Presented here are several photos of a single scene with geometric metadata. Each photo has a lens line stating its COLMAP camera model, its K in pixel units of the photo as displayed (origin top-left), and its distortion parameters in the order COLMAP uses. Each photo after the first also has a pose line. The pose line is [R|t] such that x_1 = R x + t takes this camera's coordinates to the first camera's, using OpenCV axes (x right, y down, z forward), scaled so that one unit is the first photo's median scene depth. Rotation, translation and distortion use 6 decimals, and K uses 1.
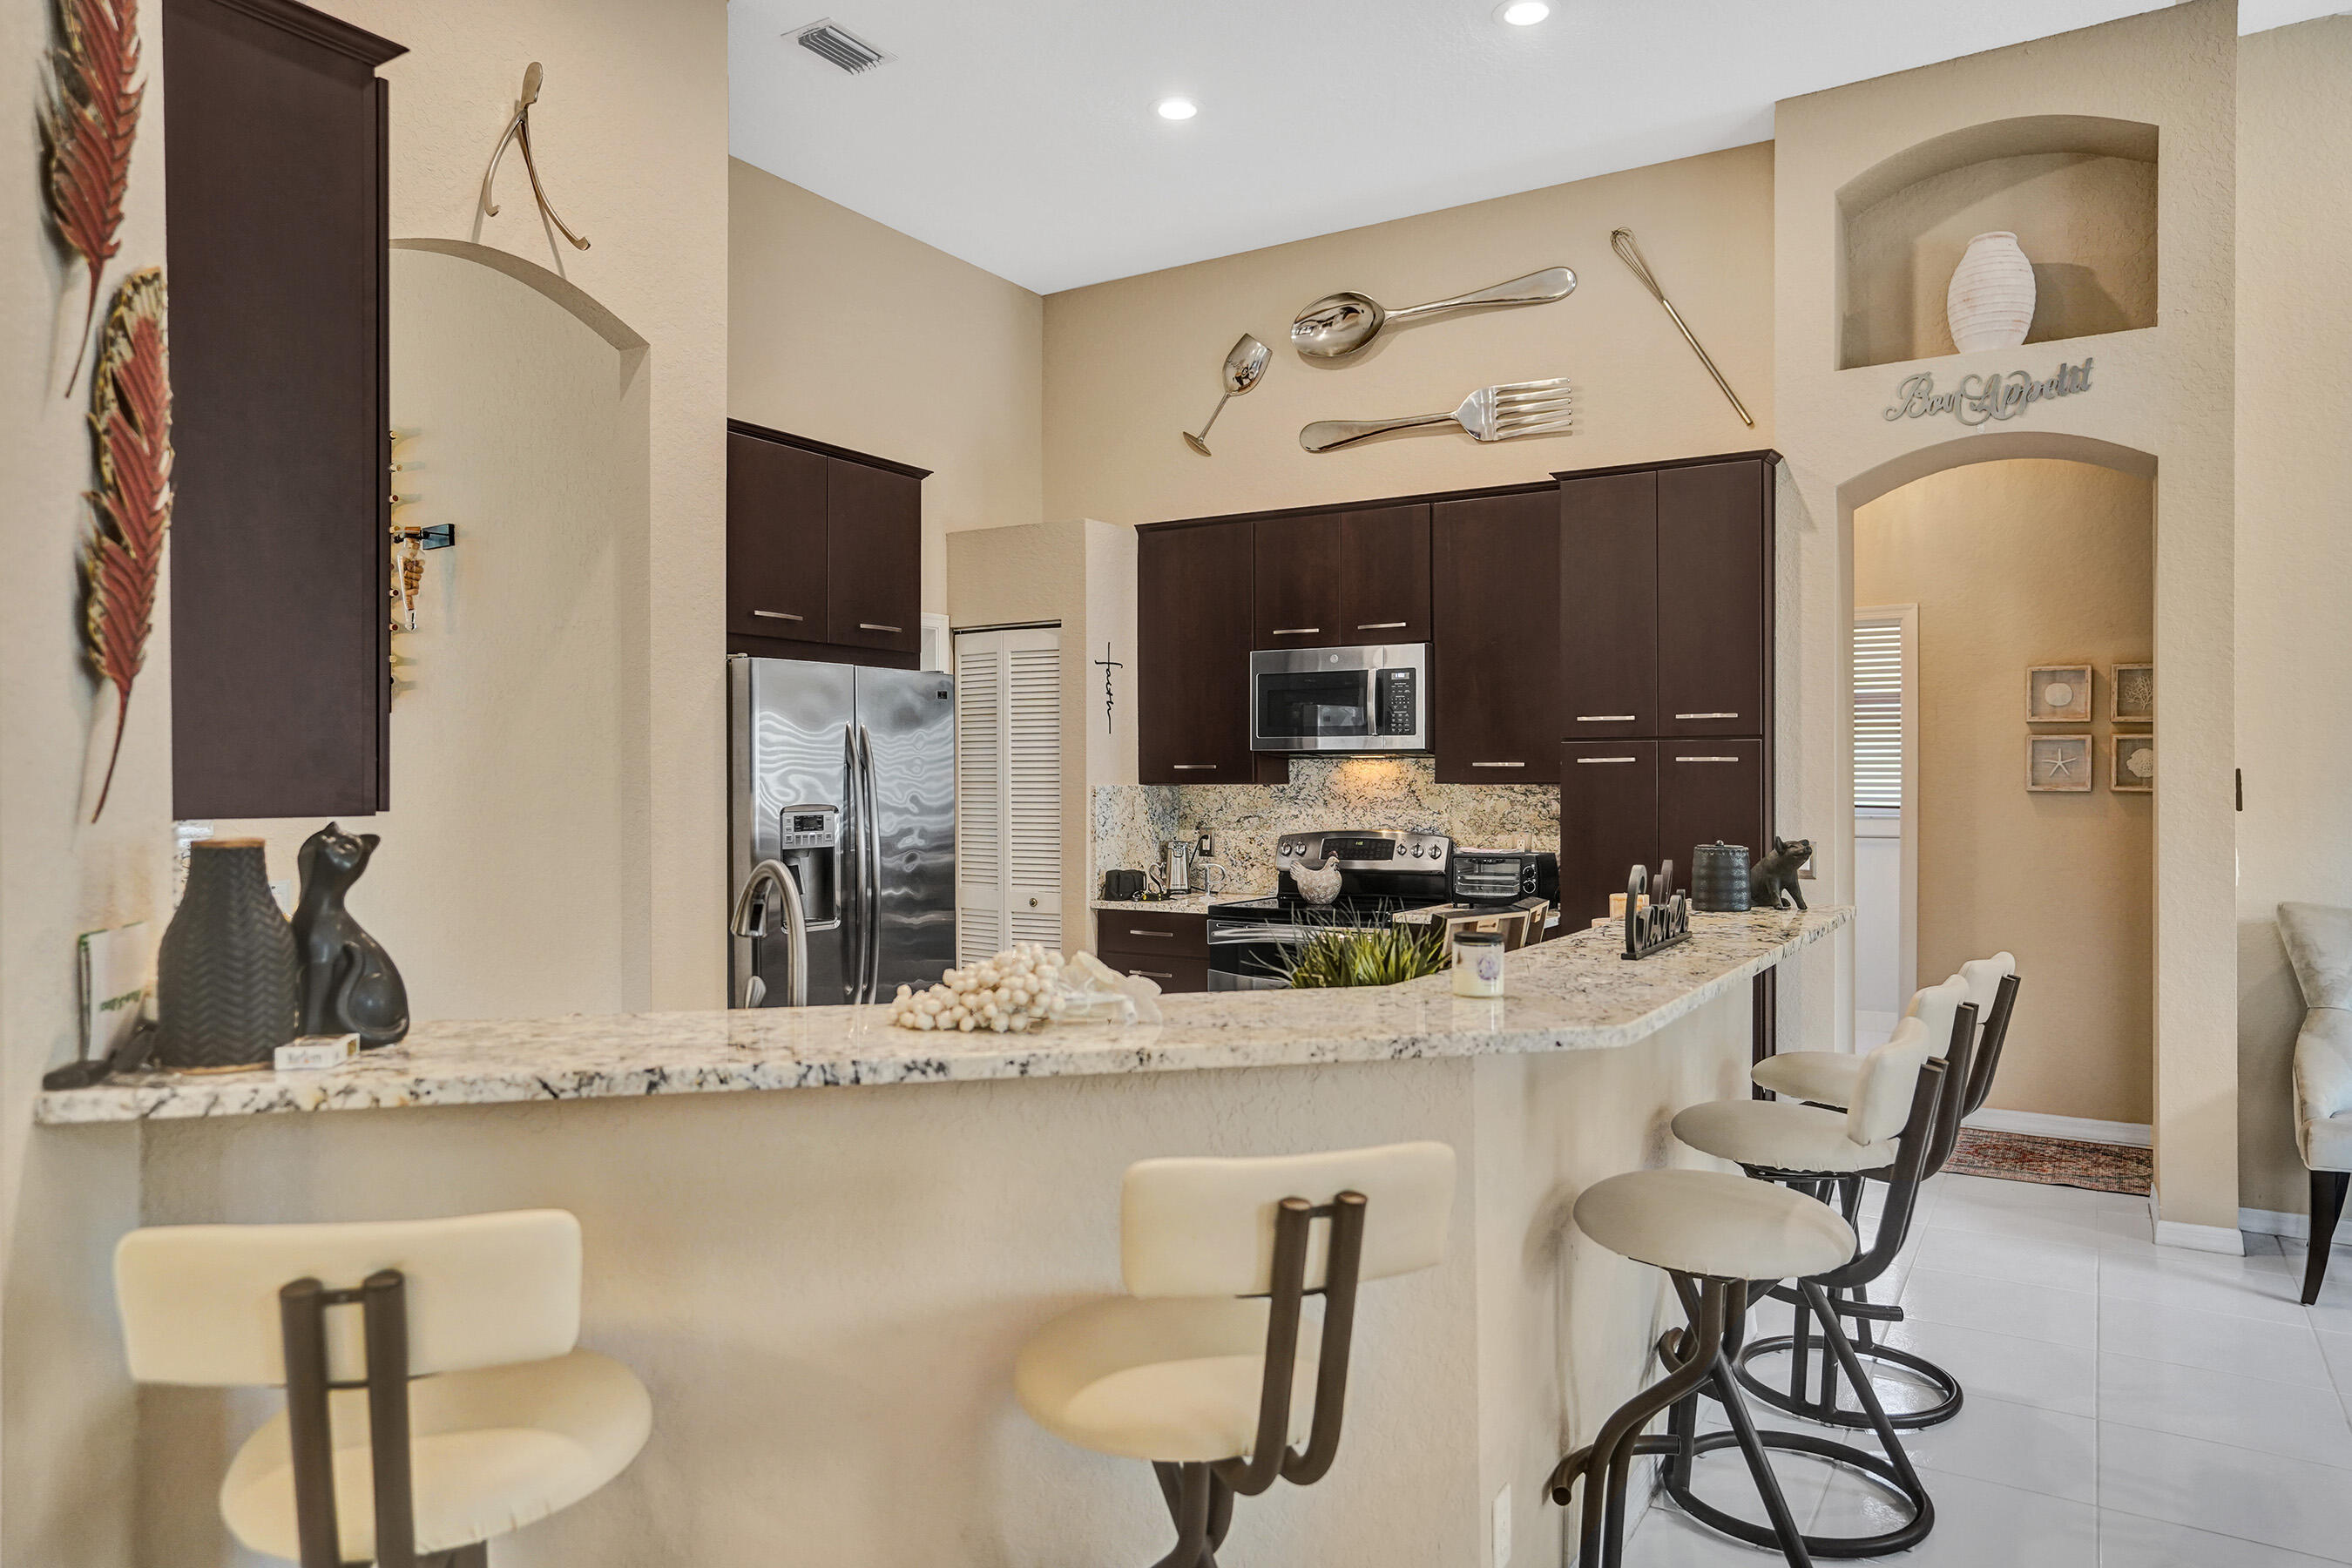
lens RADIAL K [[1515.6, 0, 1173.0], [0, 1515.6, 771.7], [0, 0, 1]] dist [-0.021918, 0.019002]
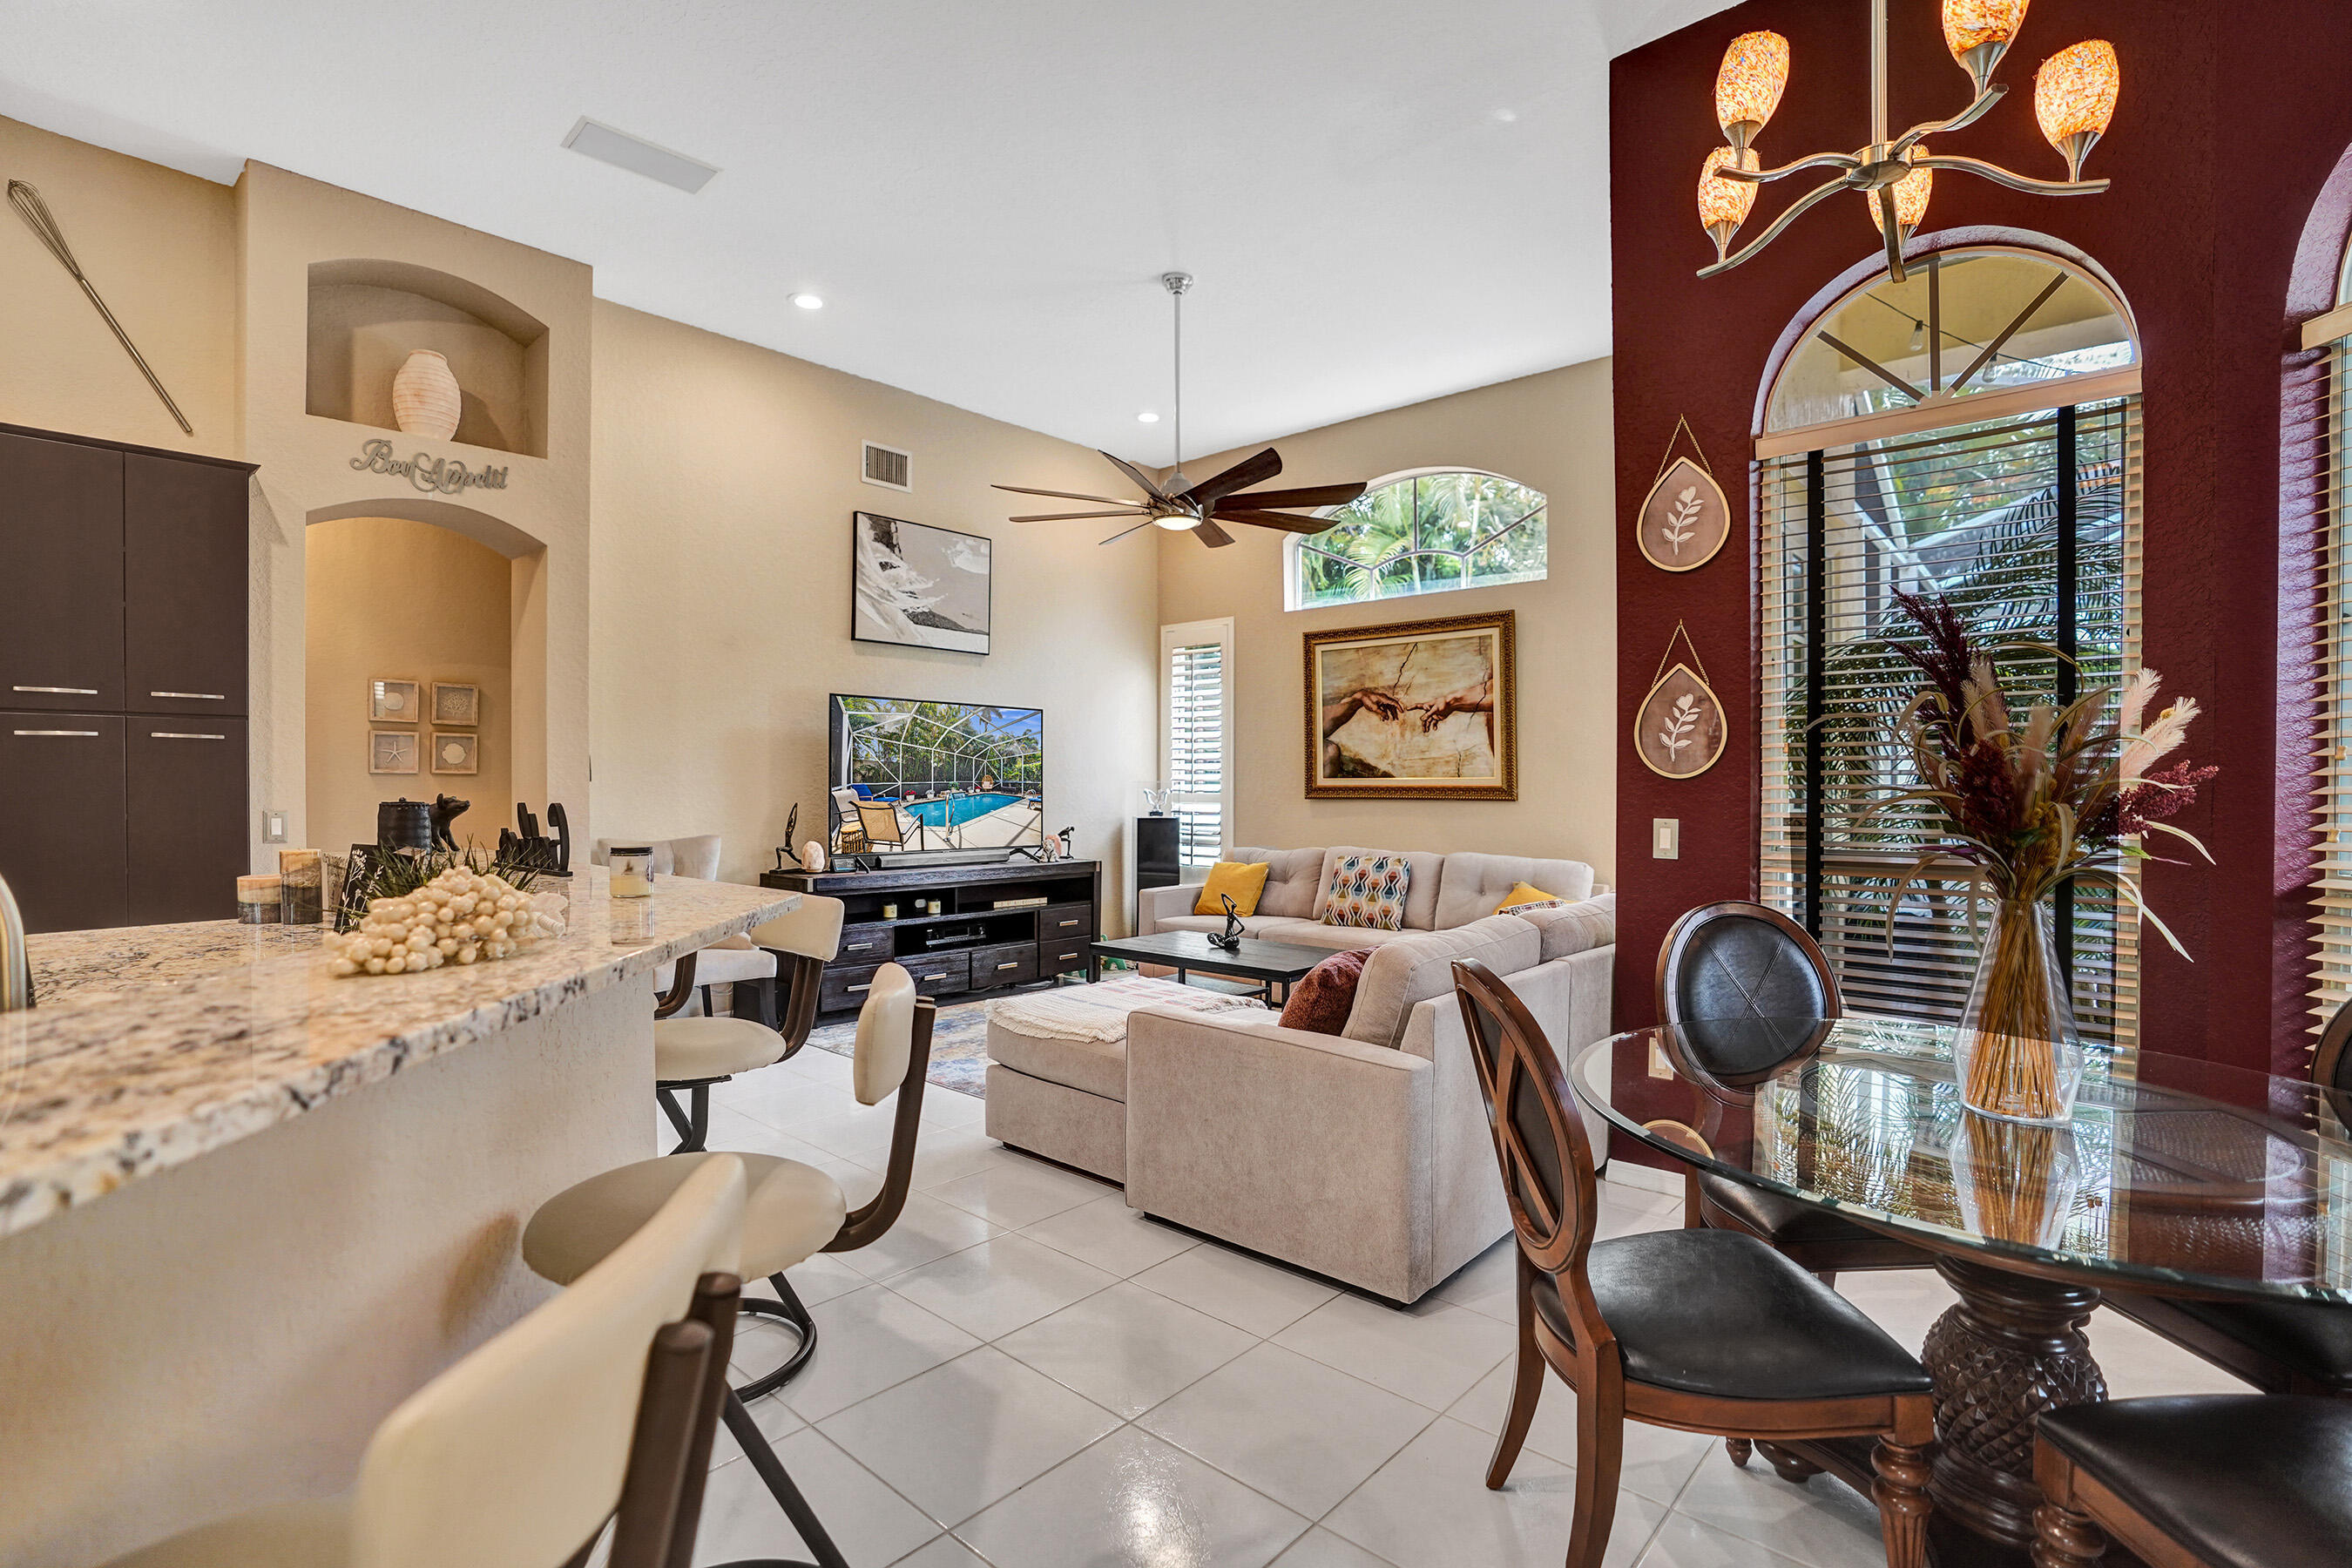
lens RADIAL K [[1091.1, 0, 1151.5], [0, 1091.1, 794.9], [0, 0, 1]] dist [-0.057357, 0.019636]
pose [[0.193566, -0.007168, 0.981061, -0.260303], [-0.003928, 0.999960, 0.008081, 0.026209], [-0.981079, -0.005418, 0.193530, 0.189636]]
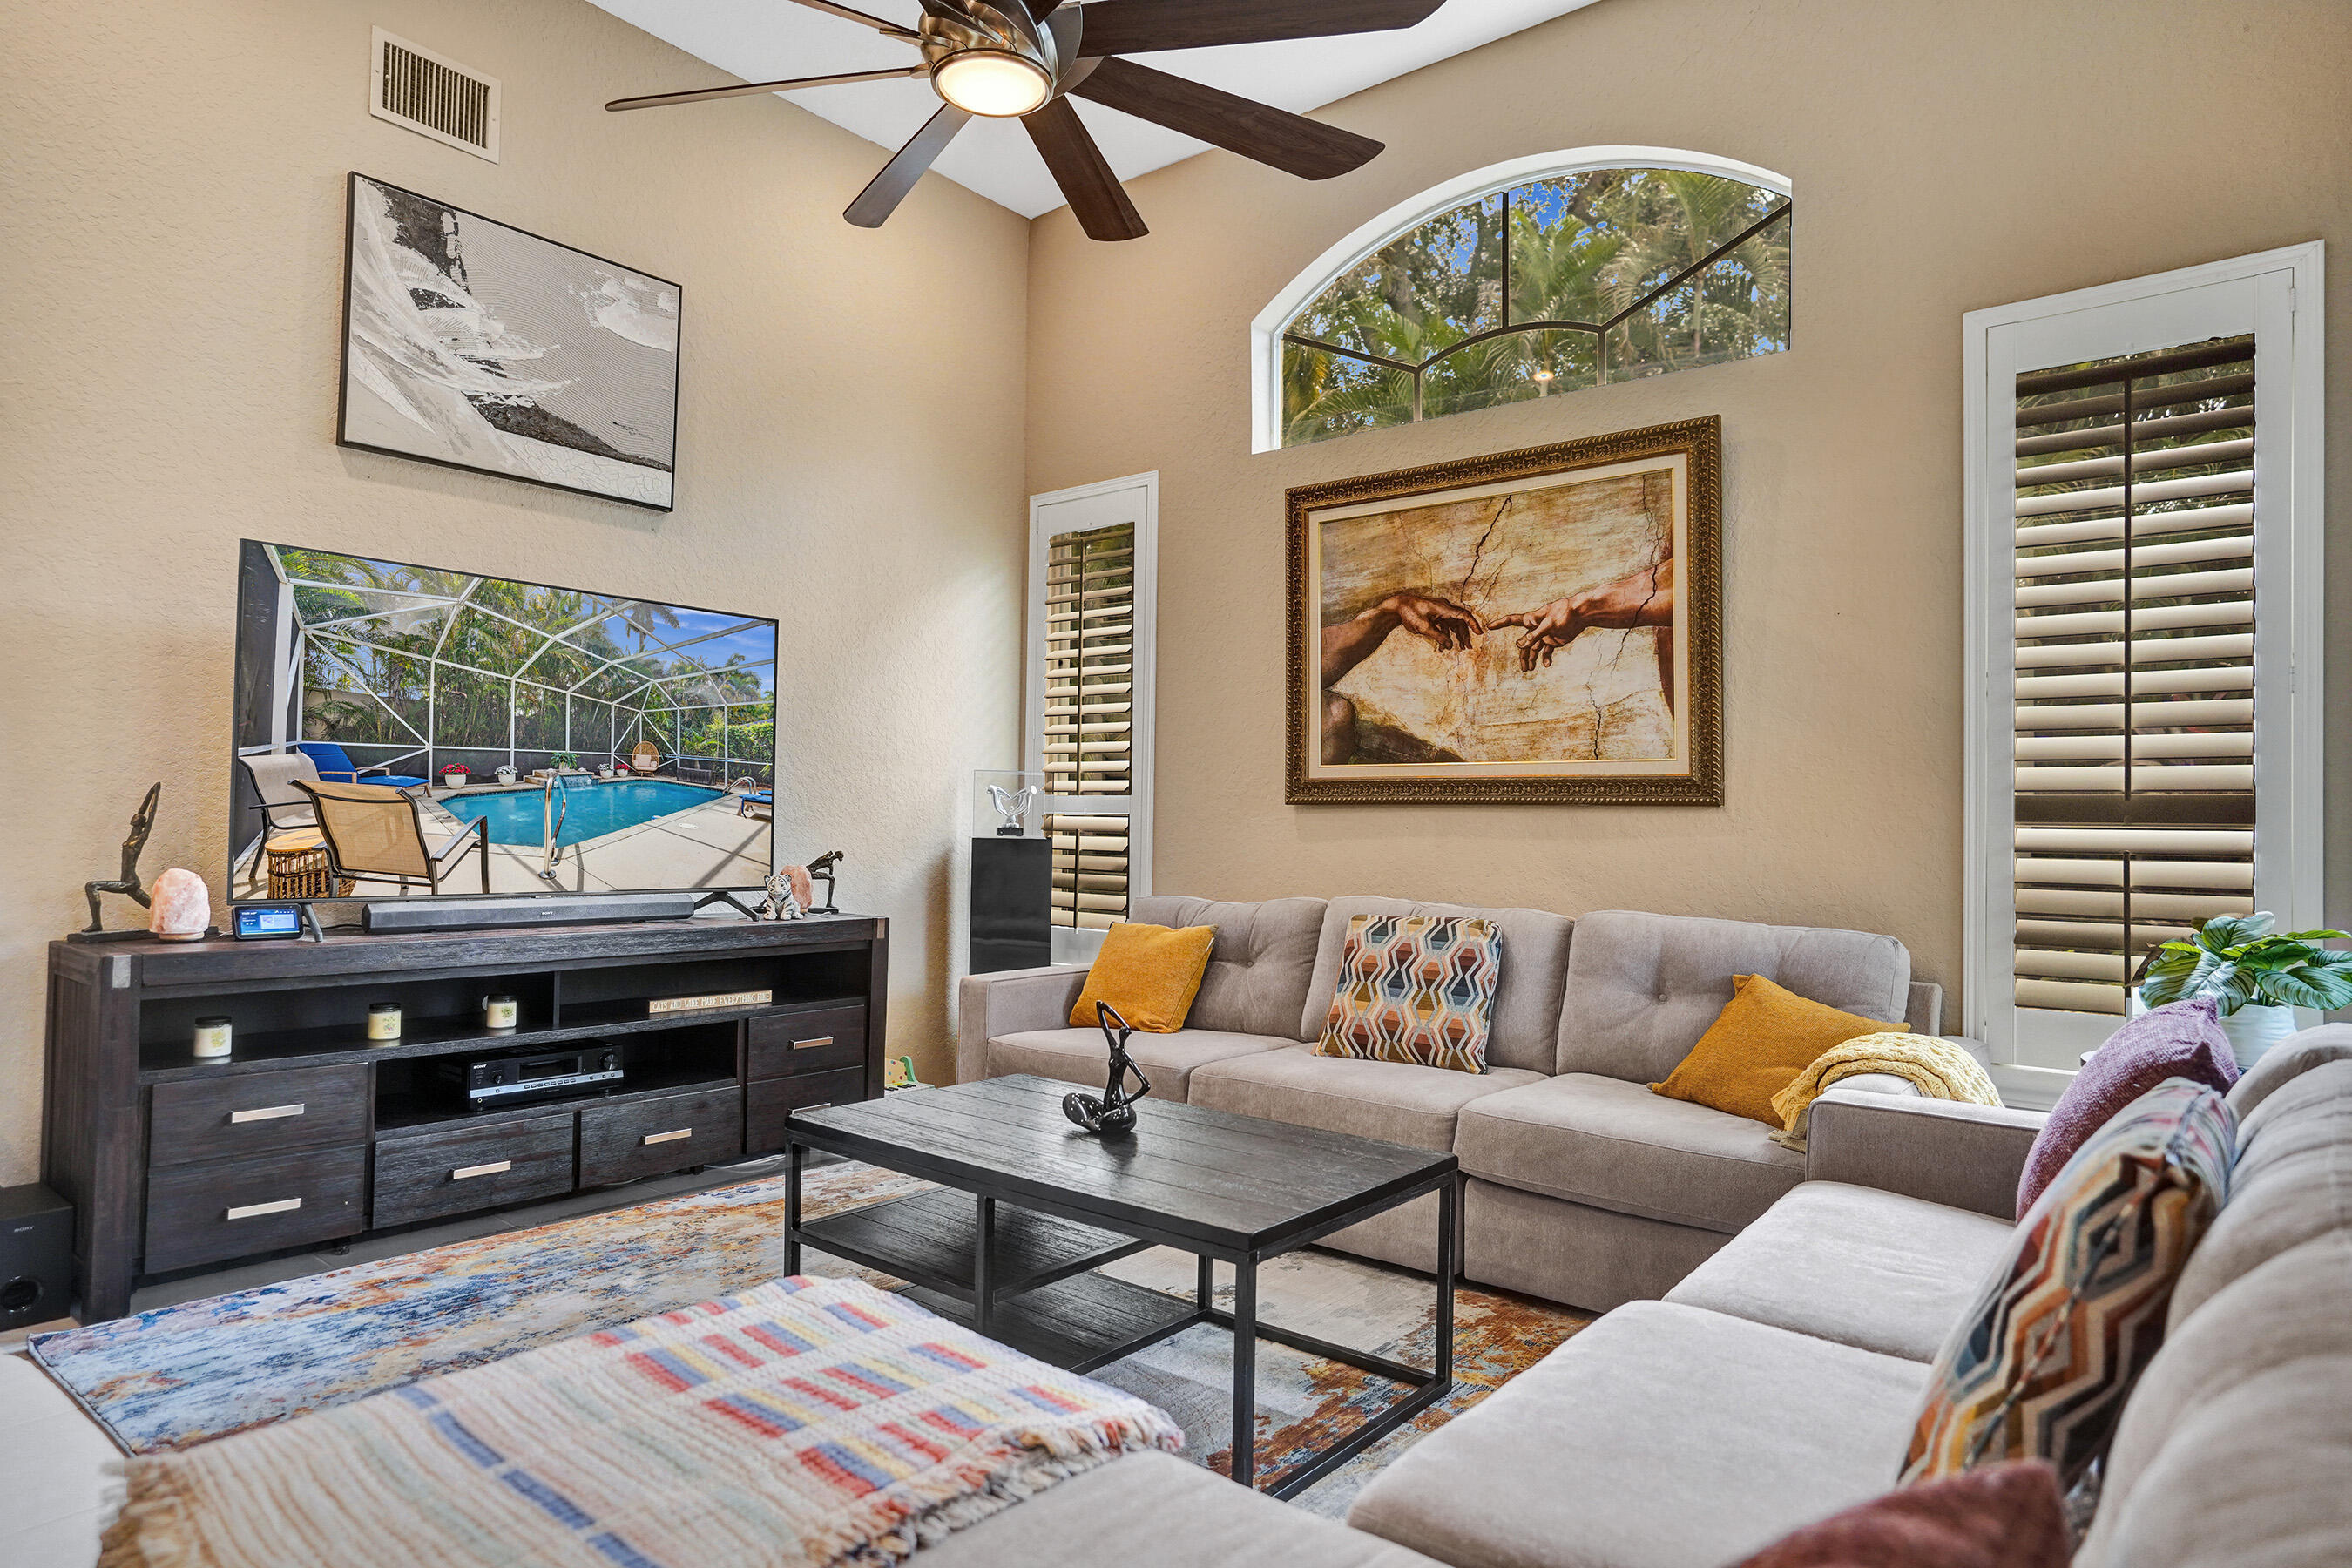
lens RADIAL K [[1360.2, 0, 1114.6], [0, 1360.2, 789.2], [0, 0, 1]] dist [-0.001786, 0.008085]
pose [[0.168771, 0.025419, 0.985327, 0.270970], [-0.016822, 0.999596, -0.022905, 0.057458], [-0.985512, -0.012710, 0.169131, 0.229245]]
